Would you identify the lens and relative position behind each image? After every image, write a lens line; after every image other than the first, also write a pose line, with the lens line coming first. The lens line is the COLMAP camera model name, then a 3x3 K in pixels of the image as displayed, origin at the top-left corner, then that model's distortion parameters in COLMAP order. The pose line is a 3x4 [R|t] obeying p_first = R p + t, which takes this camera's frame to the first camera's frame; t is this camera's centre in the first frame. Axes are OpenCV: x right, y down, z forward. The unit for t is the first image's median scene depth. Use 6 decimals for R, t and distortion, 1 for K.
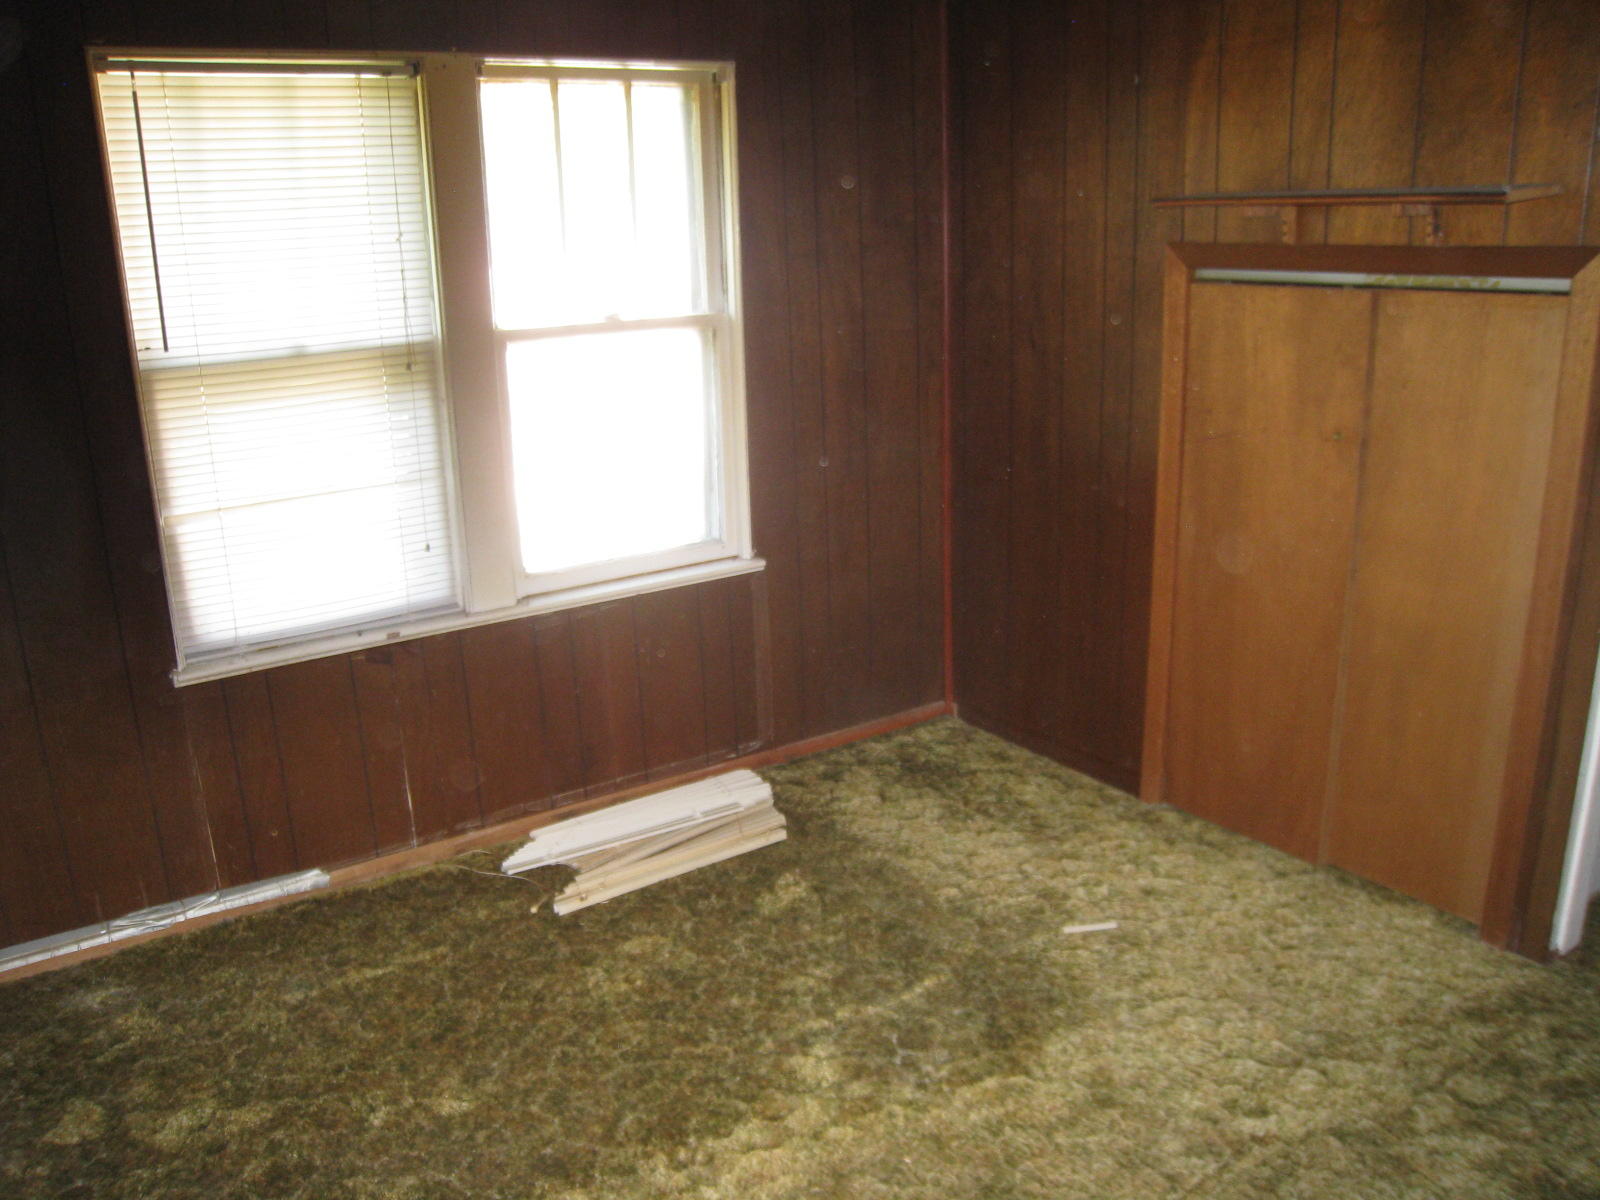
lens RADIAL K [[1311.1, 0, 800.0], [0, 1311.1, 600.0], [0, 0, 1]] dist [-0.193879, 0.001046]
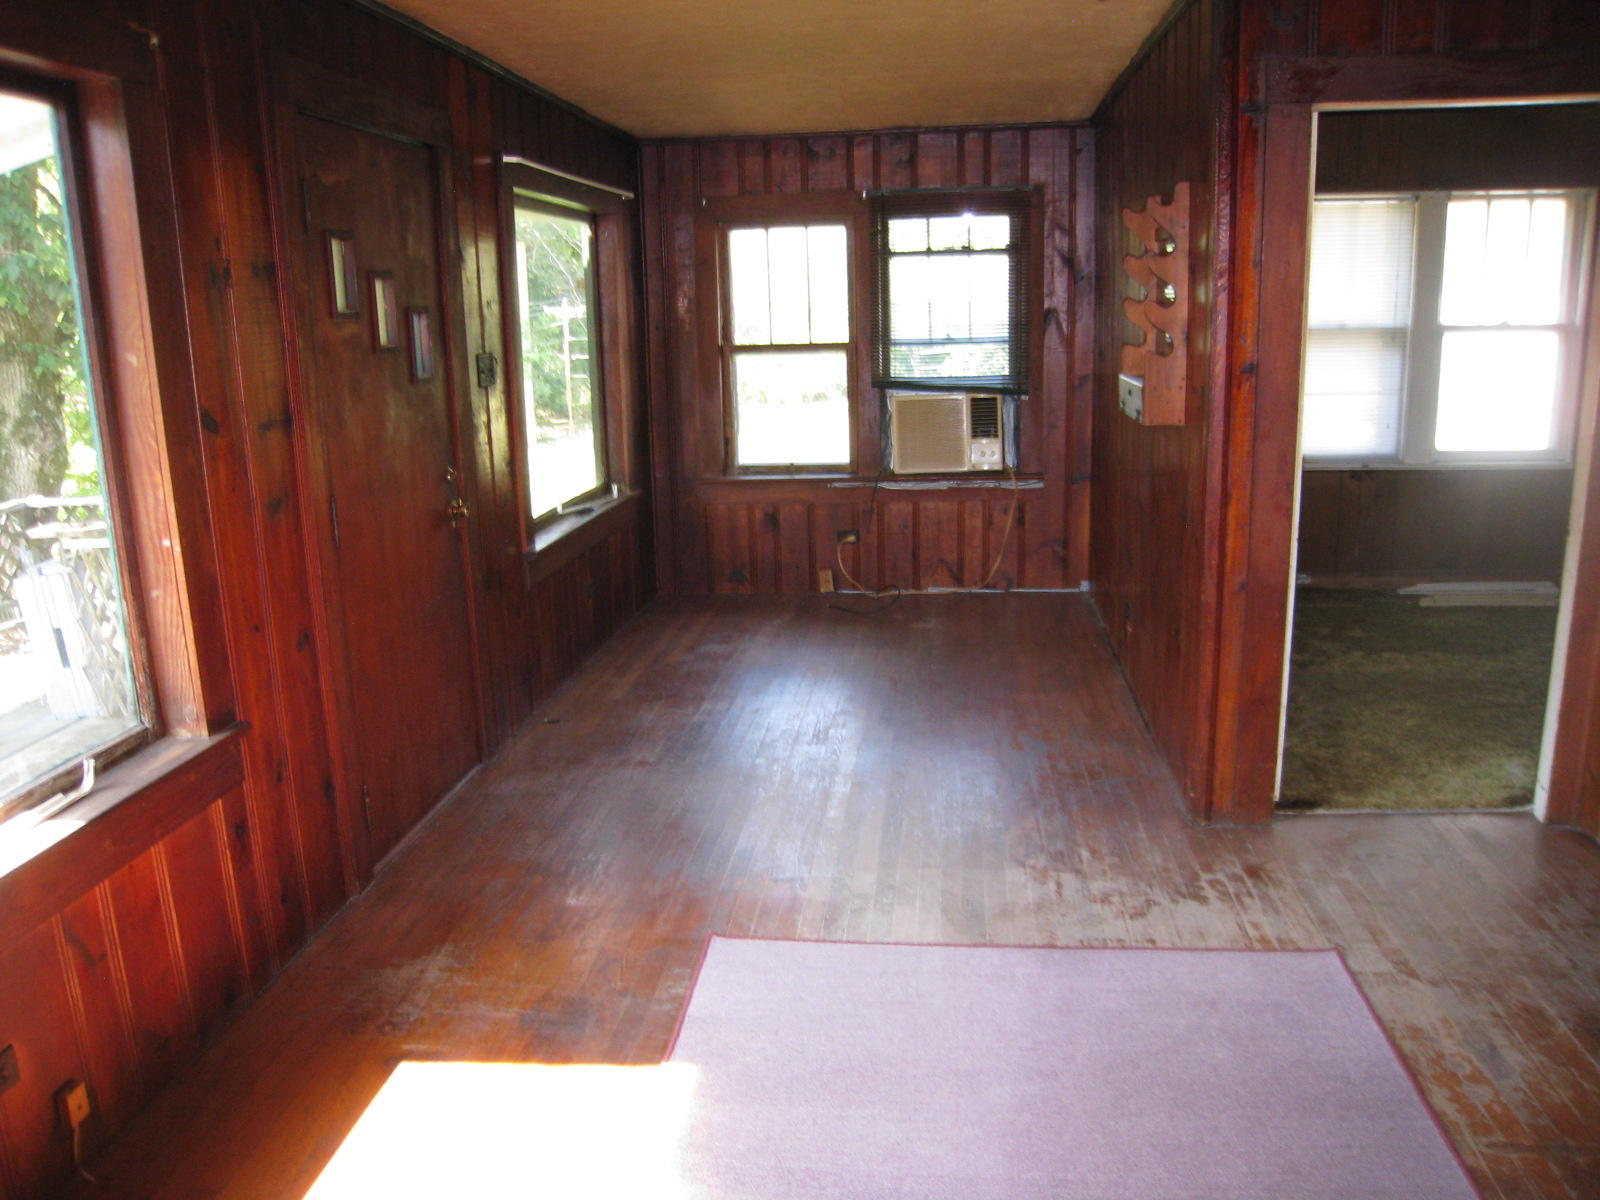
lens RADIAL K [[1253.0, 0, 800.0], [0, 1253.0, 600.0], [0, 0, 1]] dist [-0.037648, -0.000403]
pose [[0.768455, 0.163170, -0.618750, 0.272544], [-0.158301, 0.985363, 0.063248, 0.257072], [0.620014, 0.049345, 0.783038, -1.156874]]
